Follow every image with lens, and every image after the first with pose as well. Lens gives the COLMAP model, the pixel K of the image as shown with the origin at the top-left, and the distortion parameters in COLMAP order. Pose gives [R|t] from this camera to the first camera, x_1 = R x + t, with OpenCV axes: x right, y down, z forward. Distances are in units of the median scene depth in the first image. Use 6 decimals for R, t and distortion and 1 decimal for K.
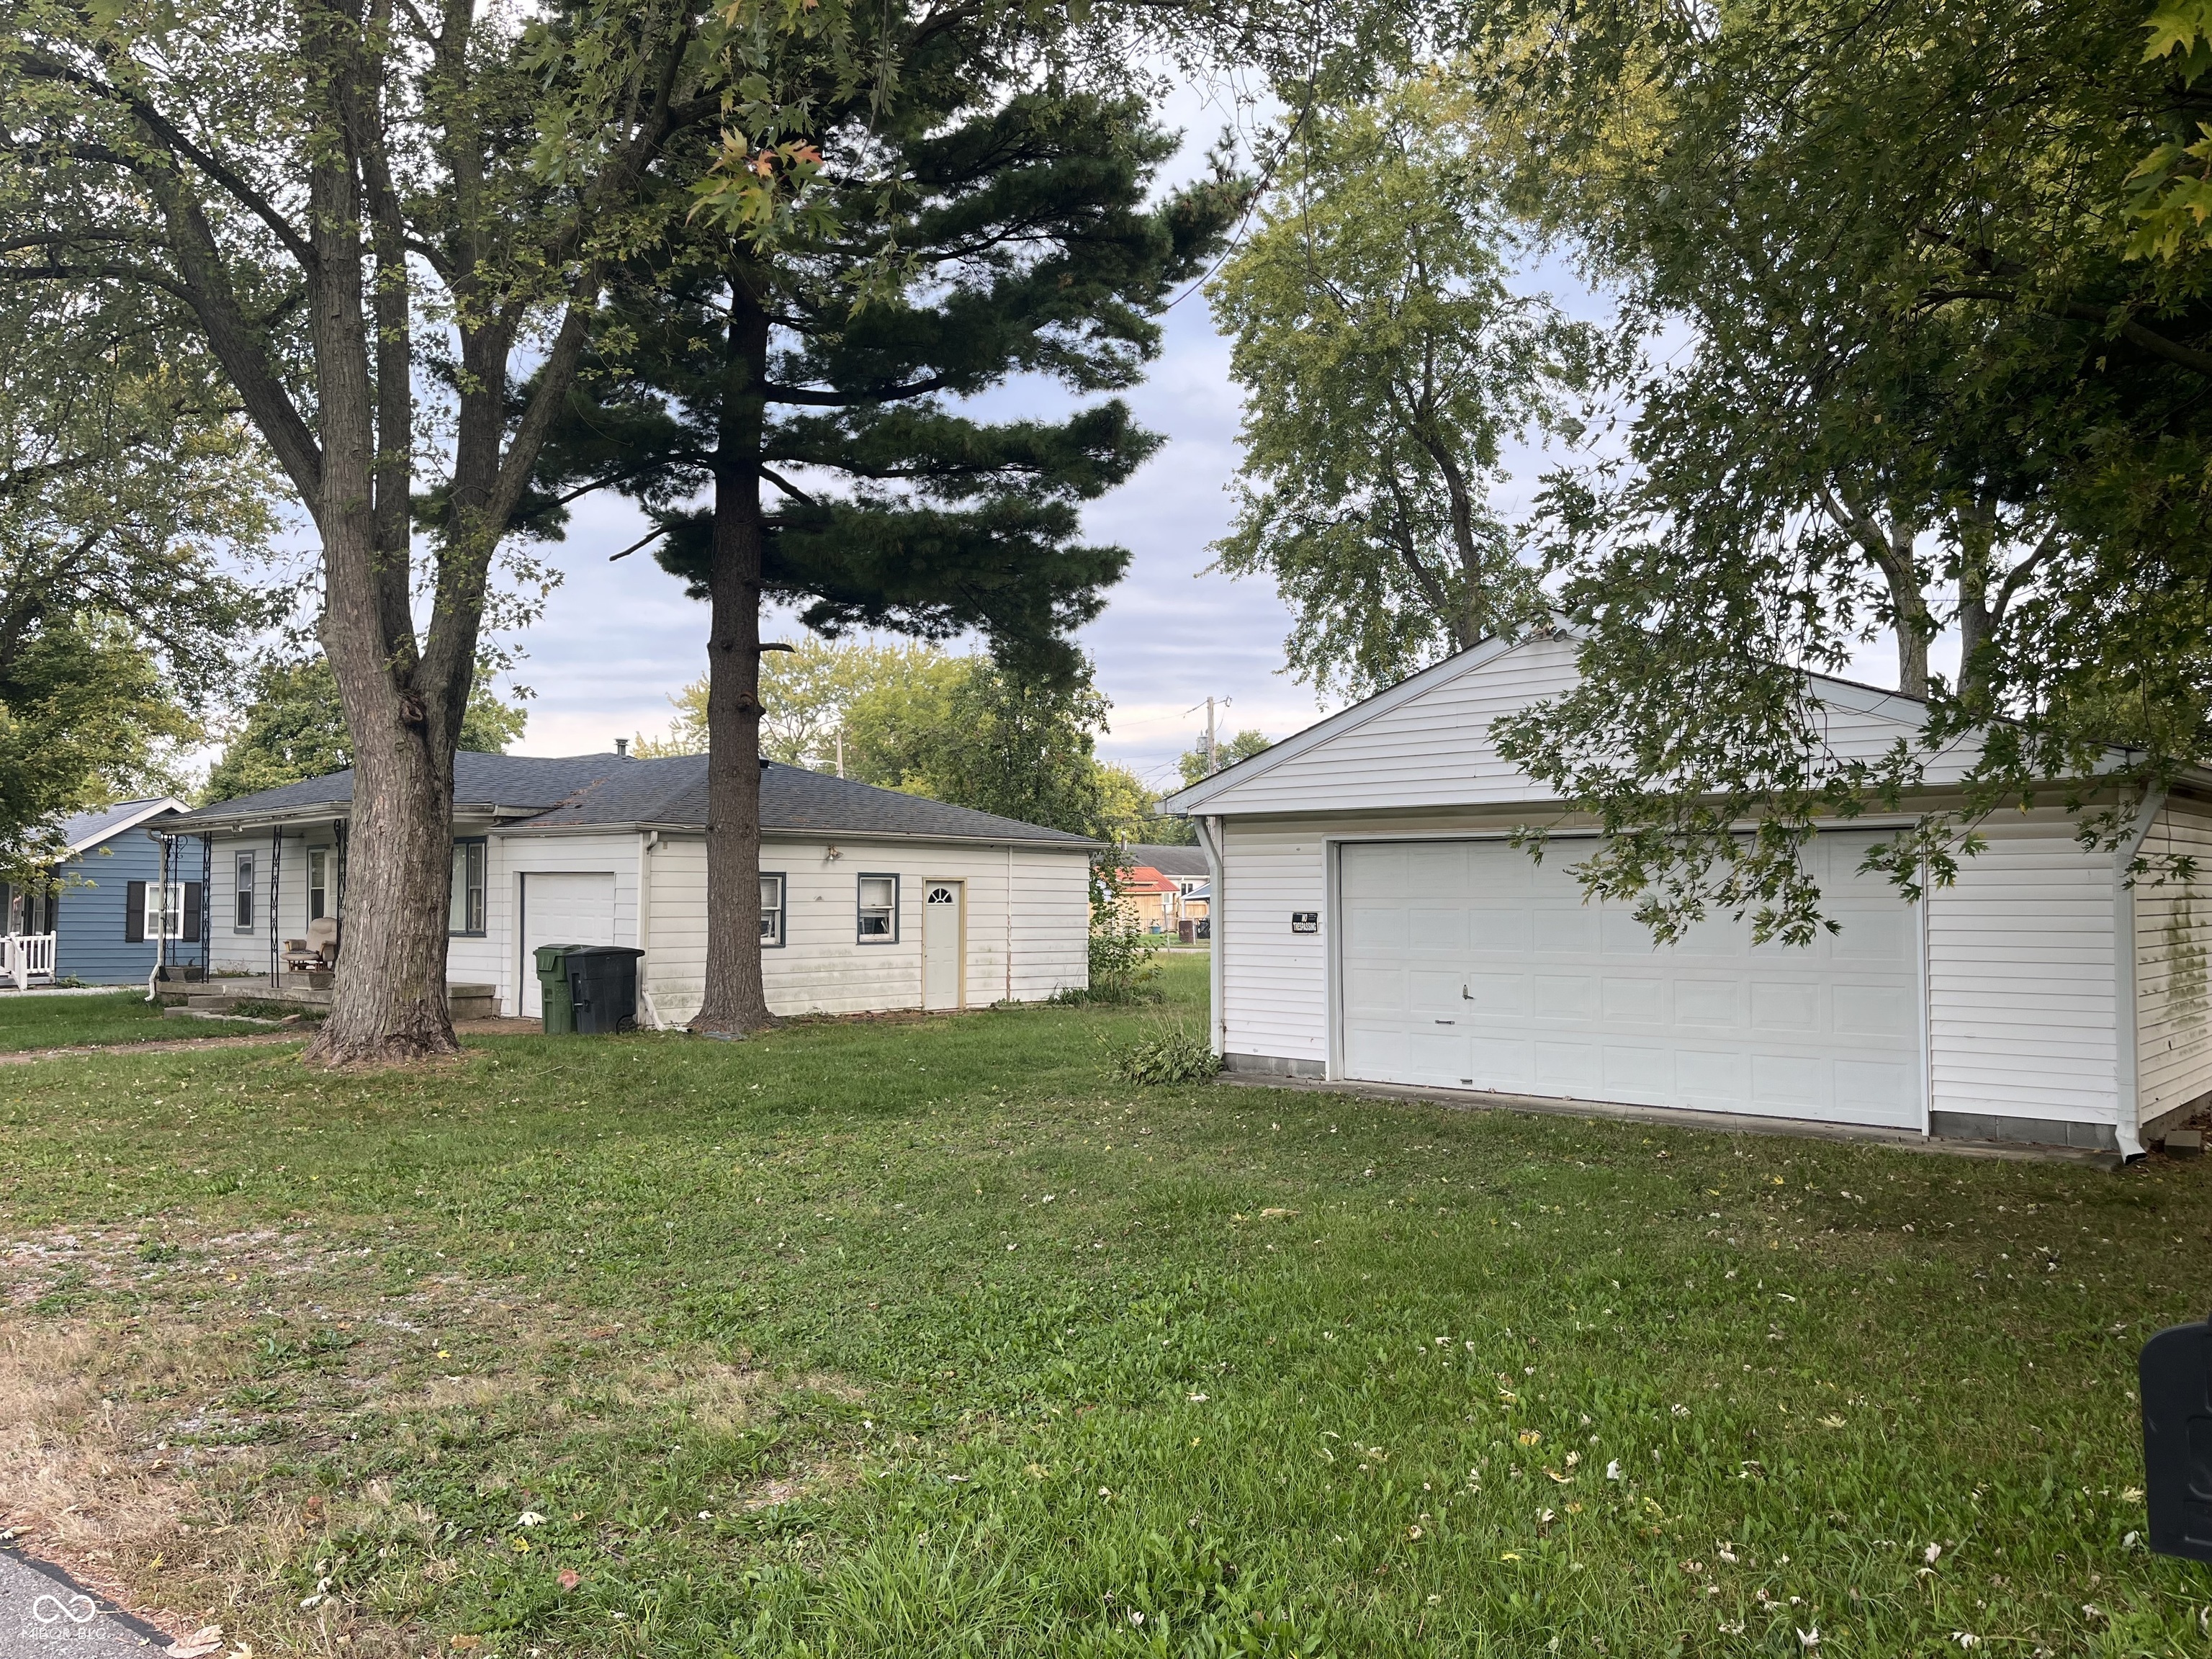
lens RADIAL K [[1665.7, 0, 1105.6], [0, 1665.7, 829.5], [0, 0, 1]] dist [0.031729, 0.003166]
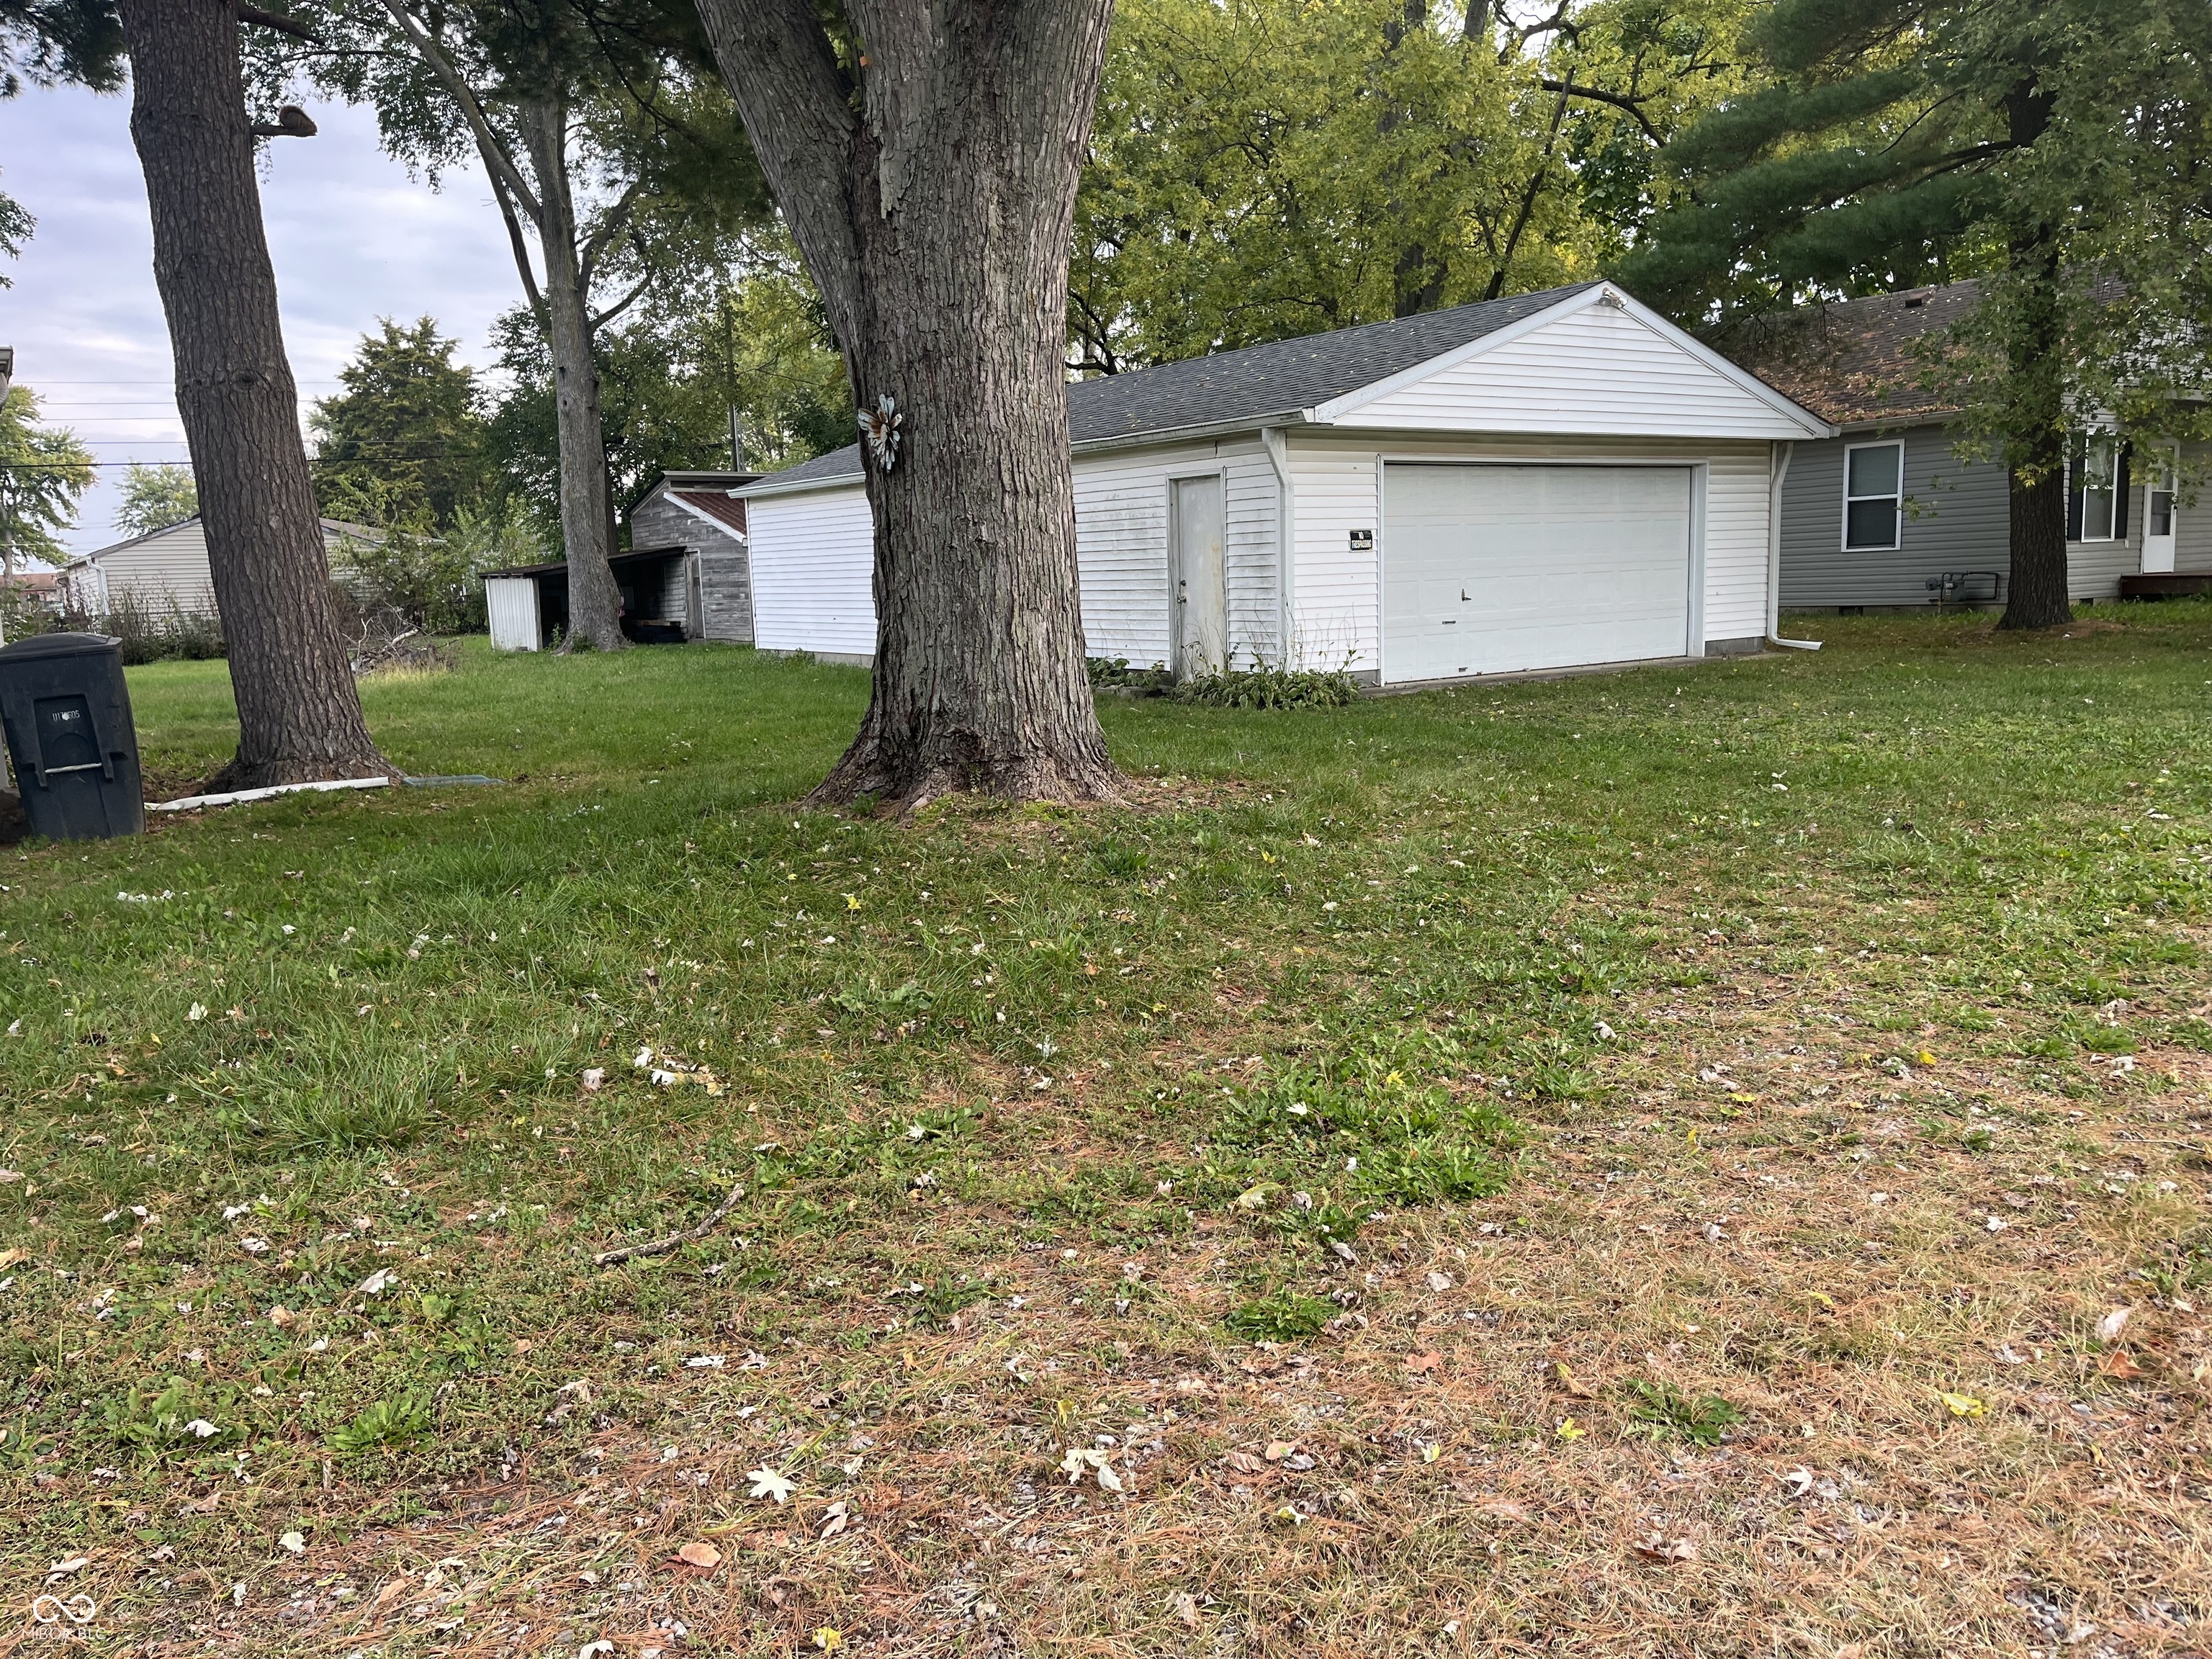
lens RADIAL K [[1665.7, 0, 1110.6], [0, 1665.7, 823.8], [0, 0, 1]] dist [0.031729, 0.003166]
pose [[0.218190, -0.154830, 0.963546, -0.981766], [-0.008259, 0.987006, 0.160470, 0.066675], [-0.975871, -0.042971, 0.214076, 0.947457]]
